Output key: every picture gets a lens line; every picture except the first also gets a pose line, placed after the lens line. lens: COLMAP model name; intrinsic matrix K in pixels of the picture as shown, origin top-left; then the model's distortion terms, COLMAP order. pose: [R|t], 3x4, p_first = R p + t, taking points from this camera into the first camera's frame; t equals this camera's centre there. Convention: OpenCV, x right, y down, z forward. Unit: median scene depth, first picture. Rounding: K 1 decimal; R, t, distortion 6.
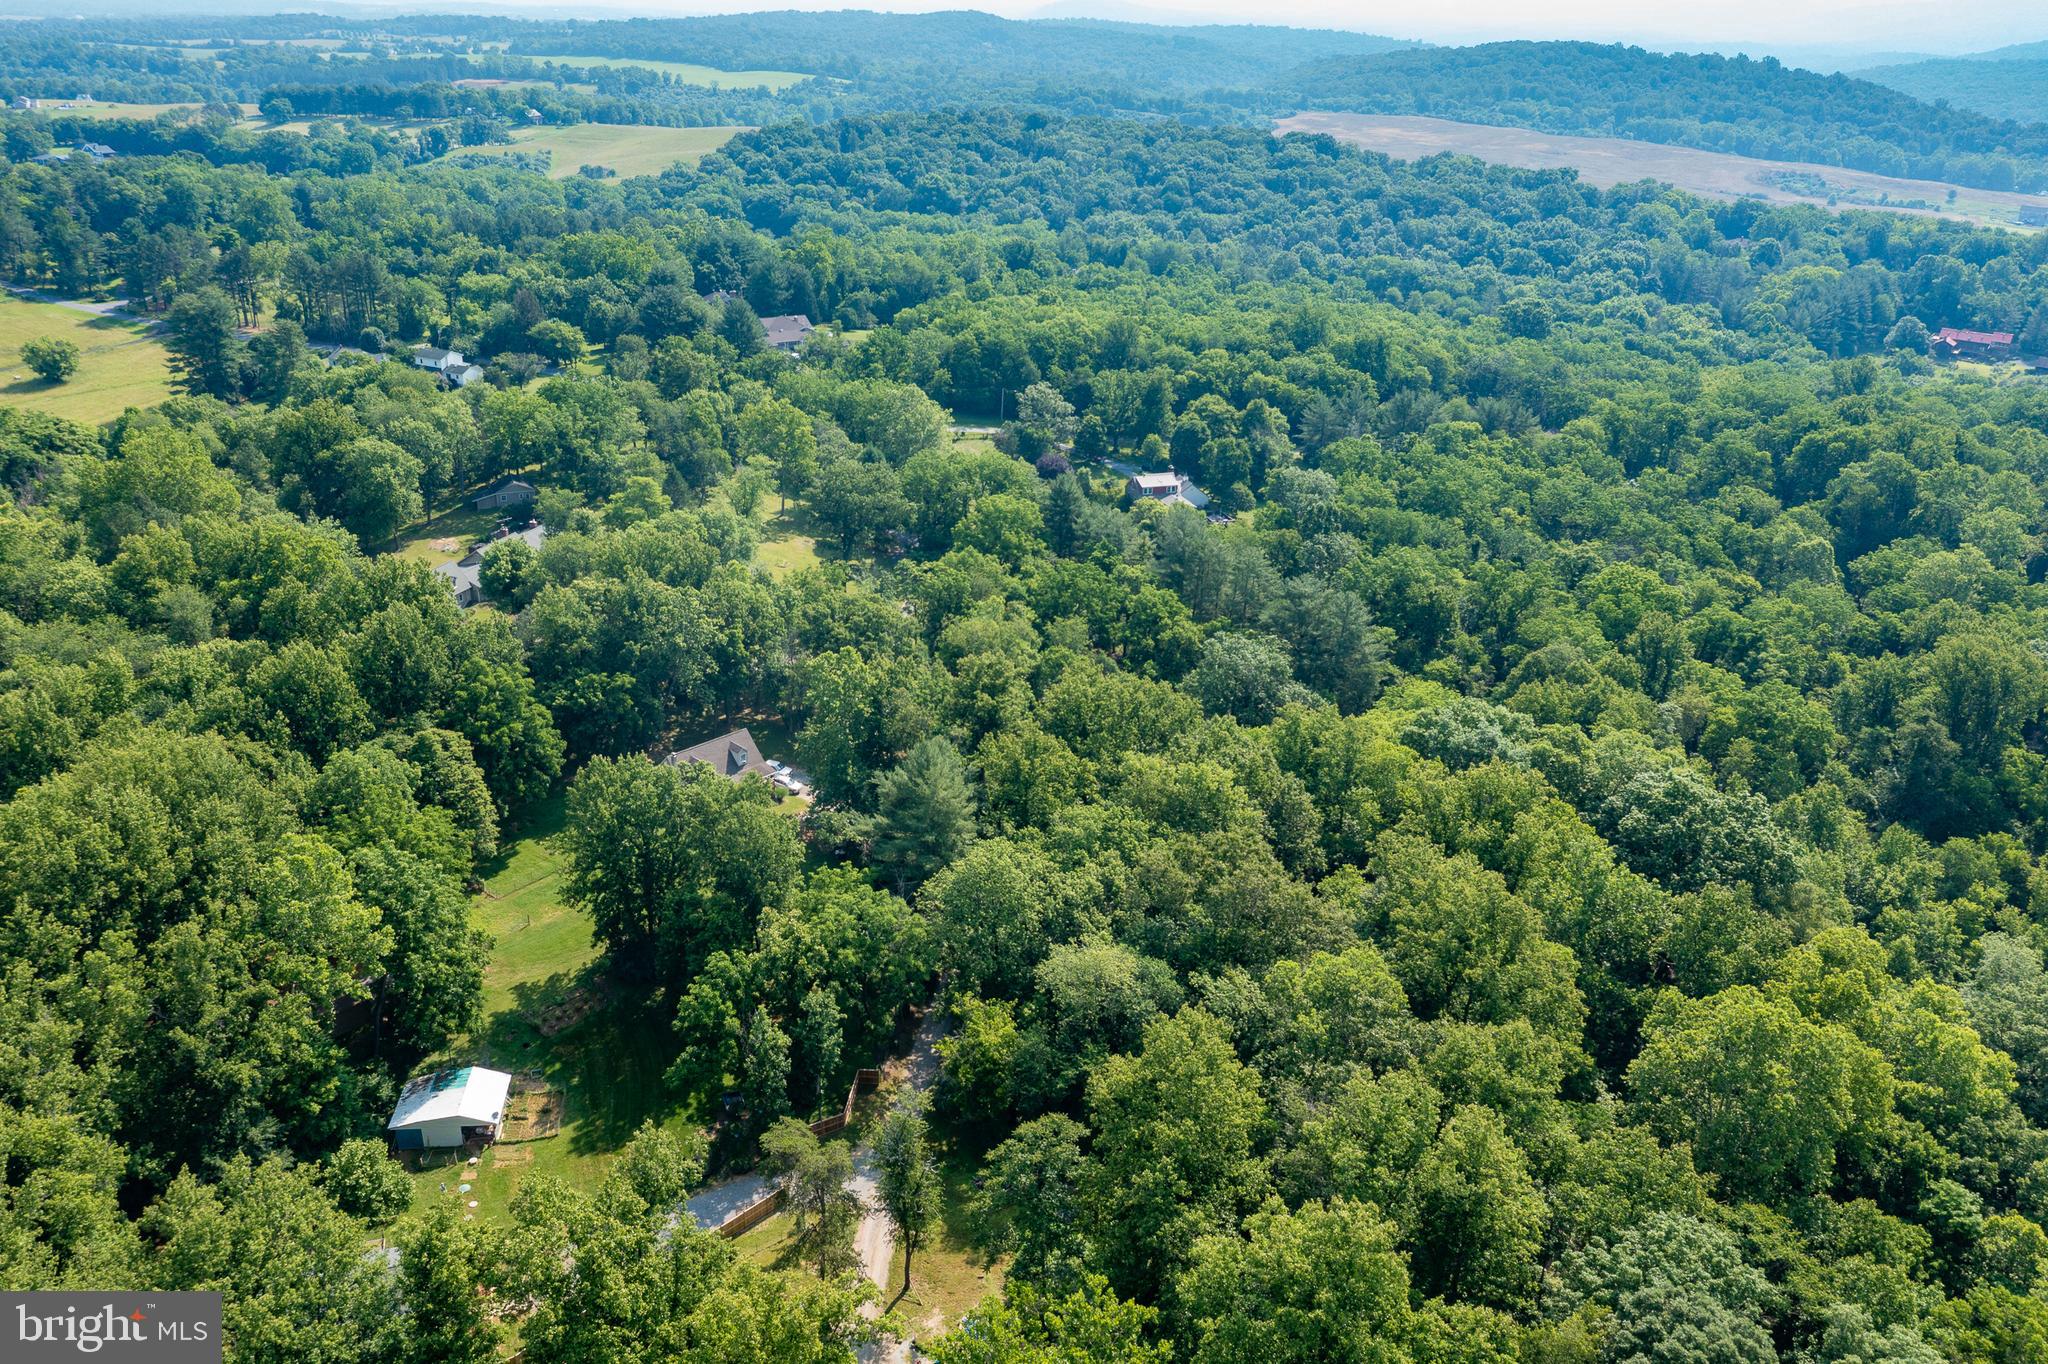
lens RADIAL K [[1614.1, 0, 1019.0], [0, 1614.1, 709.9], [0, 0, 1]] dist [-0.052531, -0.004002]
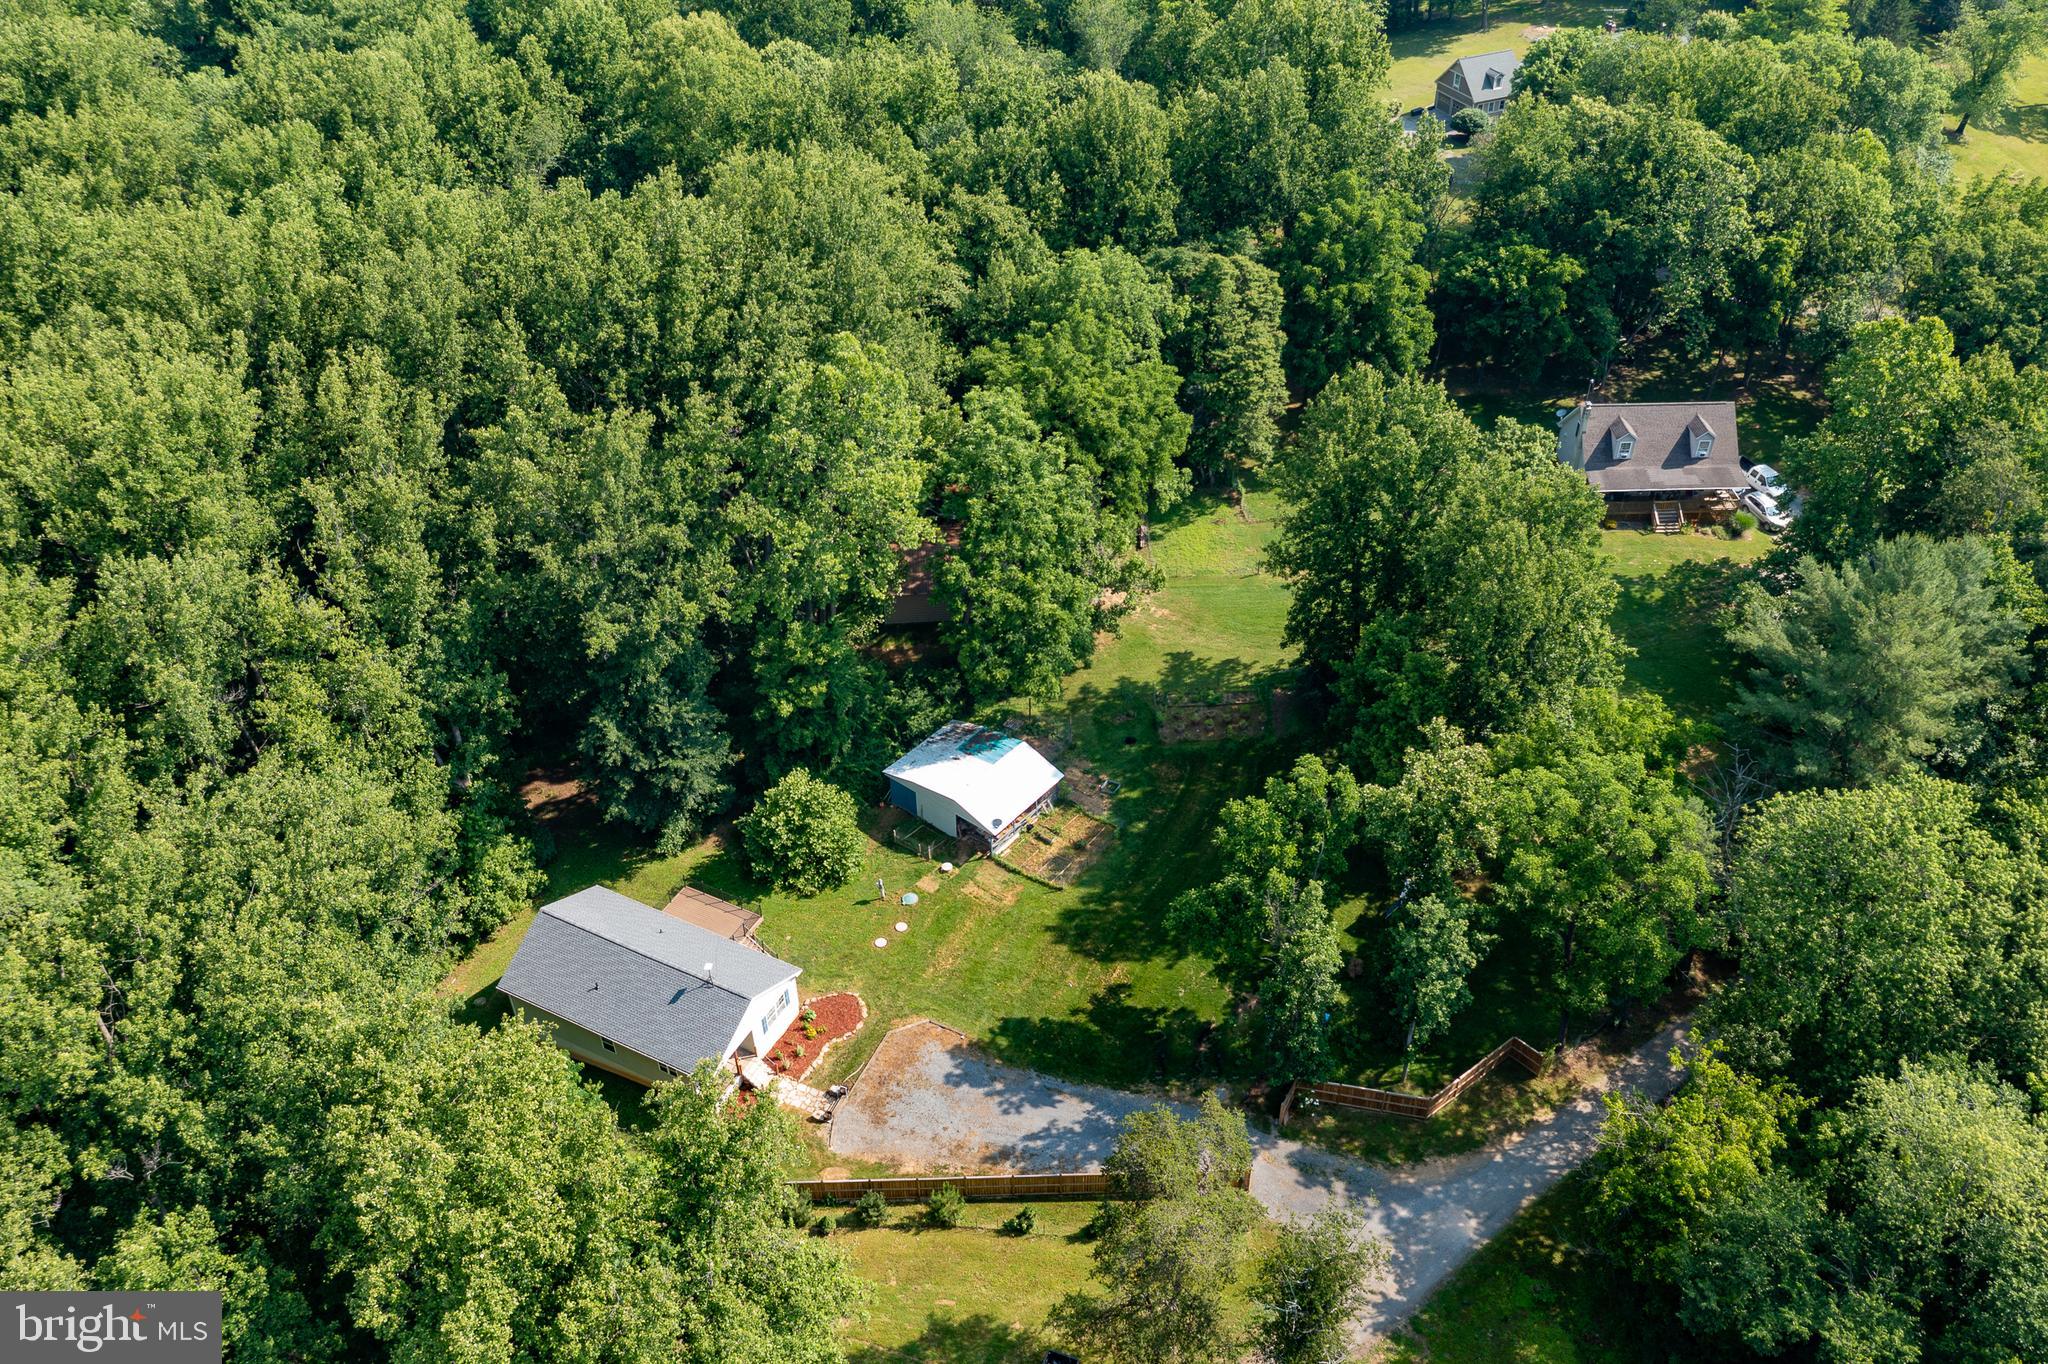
lens RADIAL K [[1614.1, 0, 1019.0], [0, 1614.1, 709.9], [0, 0, 1]] dist [-0.052531, -0.004002]
pose [[0.684196, 0.425602, -0.592232, 0.062606], [-0.253686, 0.900235, 0.353866, -0.034888], [0.683753, -0.091873, 0.723906, 0.447922]]
